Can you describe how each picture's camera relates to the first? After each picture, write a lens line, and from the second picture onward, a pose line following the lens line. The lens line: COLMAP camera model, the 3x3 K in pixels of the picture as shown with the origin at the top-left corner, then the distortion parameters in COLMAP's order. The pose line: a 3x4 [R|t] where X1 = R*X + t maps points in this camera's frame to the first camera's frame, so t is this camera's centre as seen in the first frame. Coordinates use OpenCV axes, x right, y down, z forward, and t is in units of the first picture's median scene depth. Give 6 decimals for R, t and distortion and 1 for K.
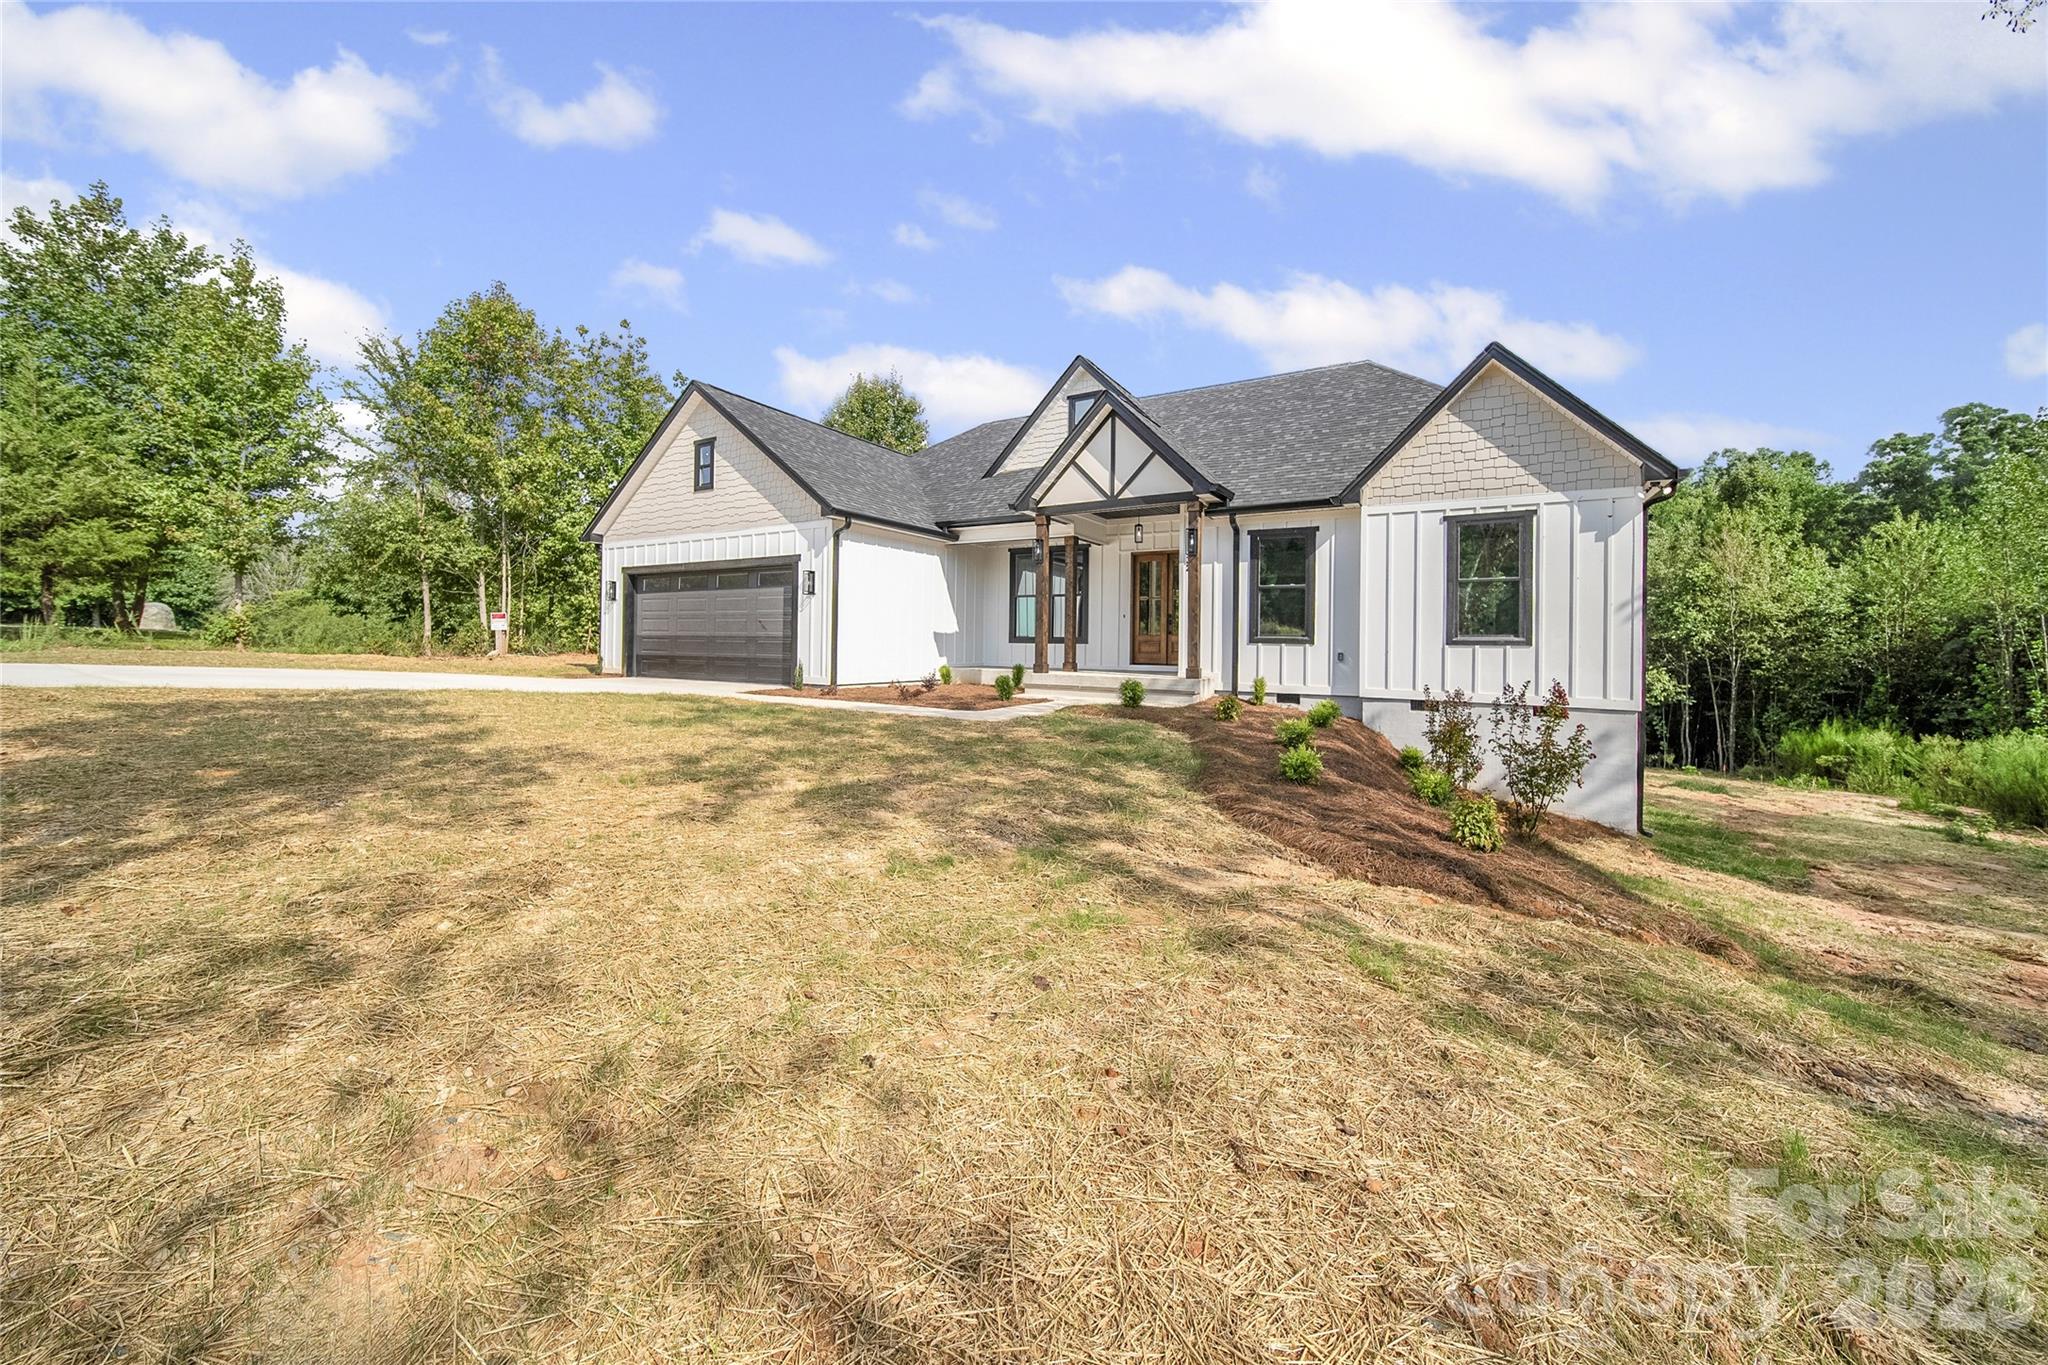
lens RADIAL K [[746.3, 0, 1030.8], [0, 746.3, 659.5], [0, 0, 1]] dist [-0.002238, -0.000069]
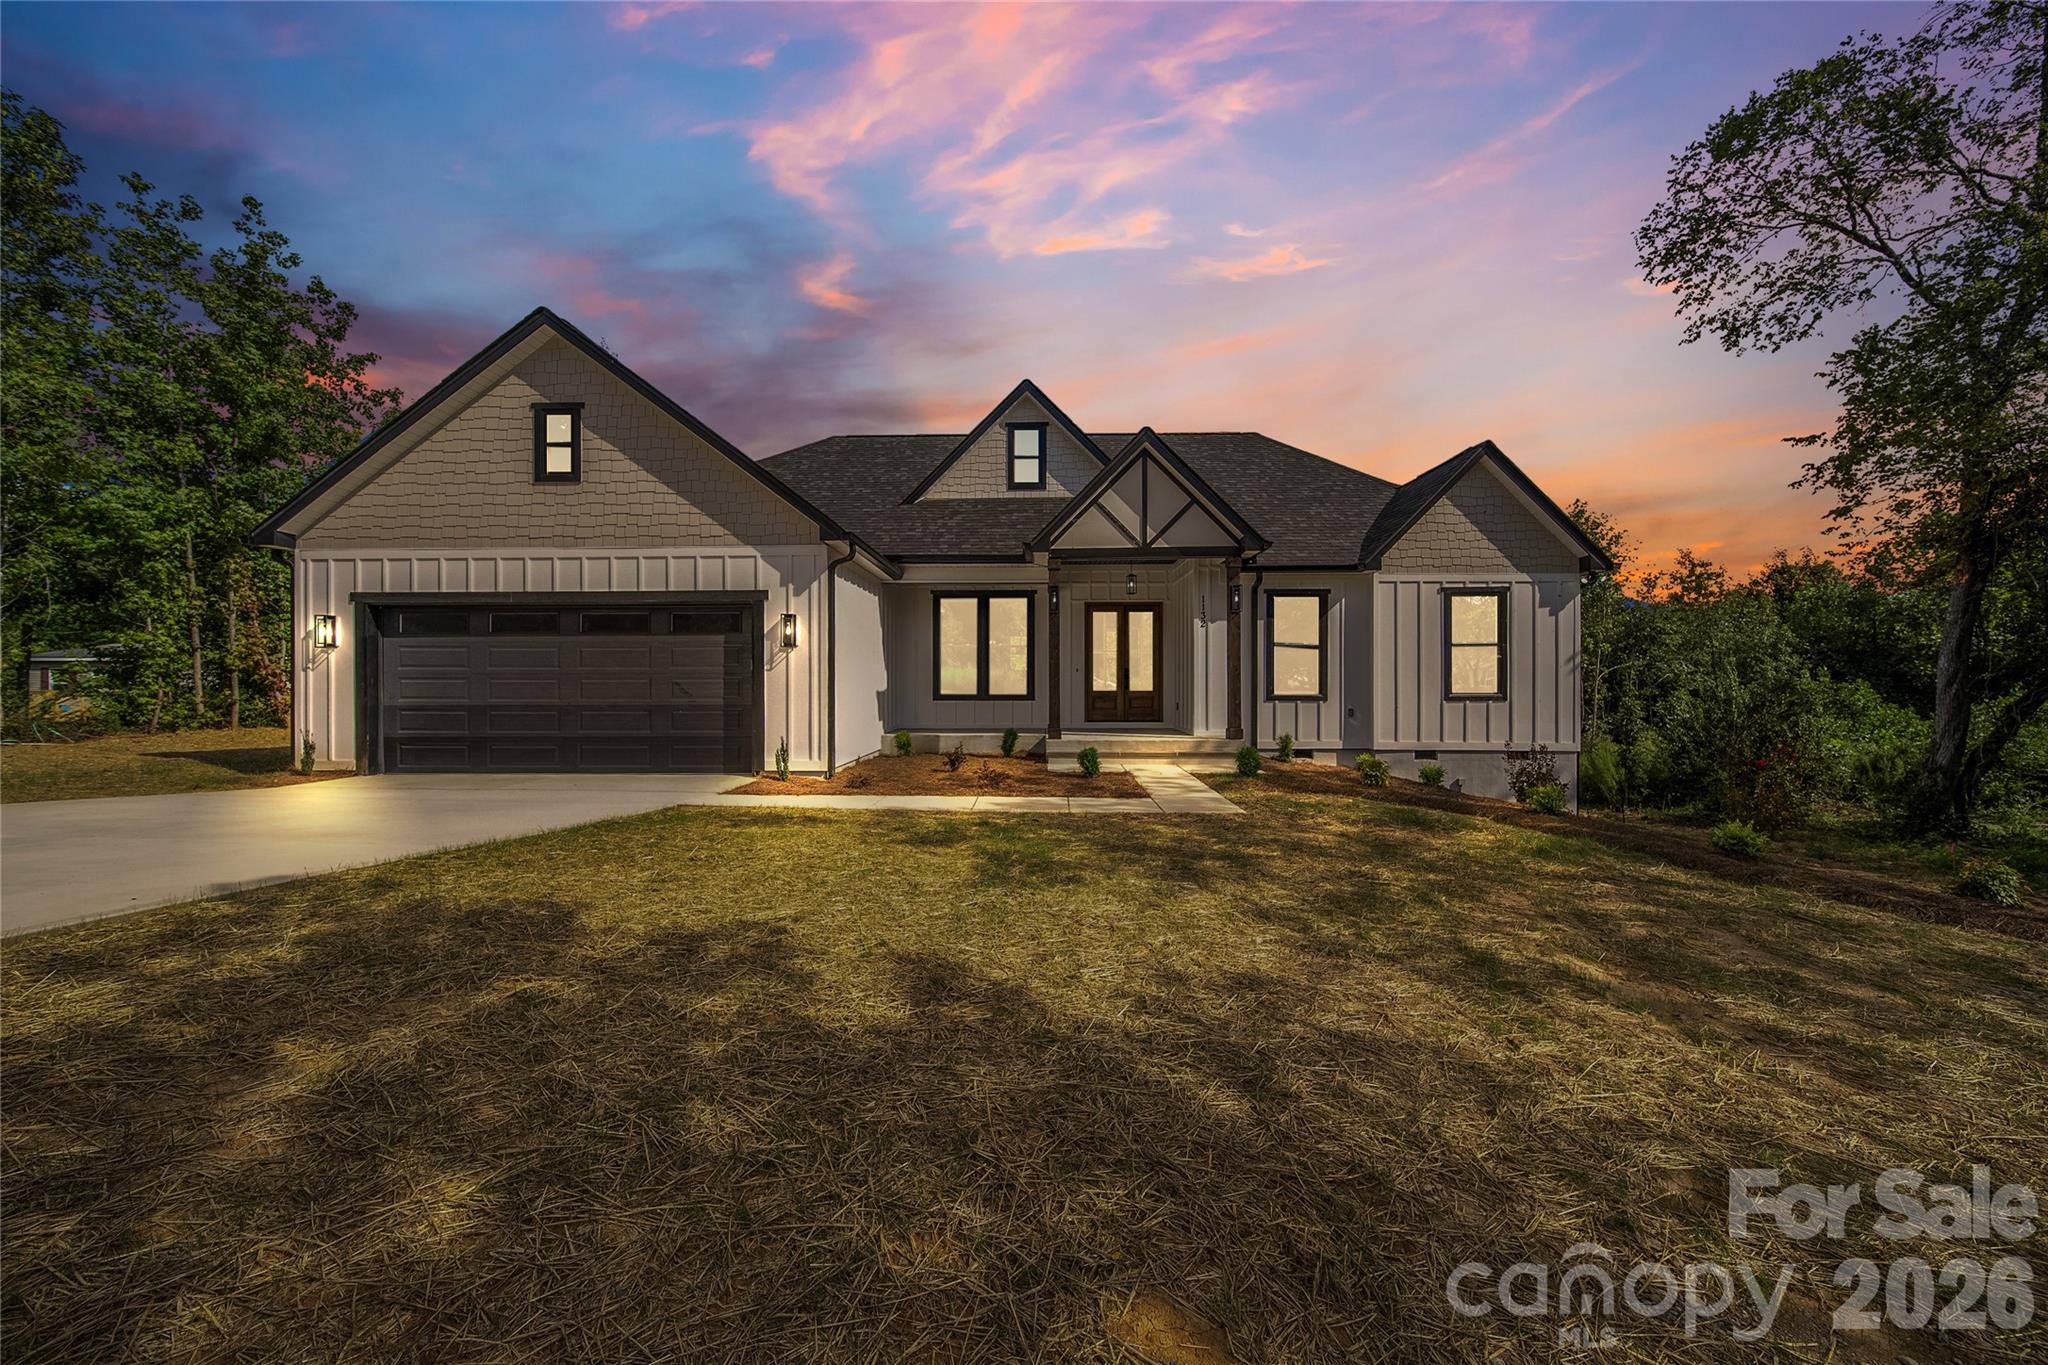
lens RADIAL K [[730.0, 0, 1028.0], [0, 730.0, 678.1], [0, 0, 1]] dist [-0.000105, -0.000142]
pose [[0.875670, -0.010619, 0.482794, -0.443063], [0.021320, 0.999634, -0.016682, -0.041093], [-0.482440, 0.024901, 0.875575, 0.280302]]
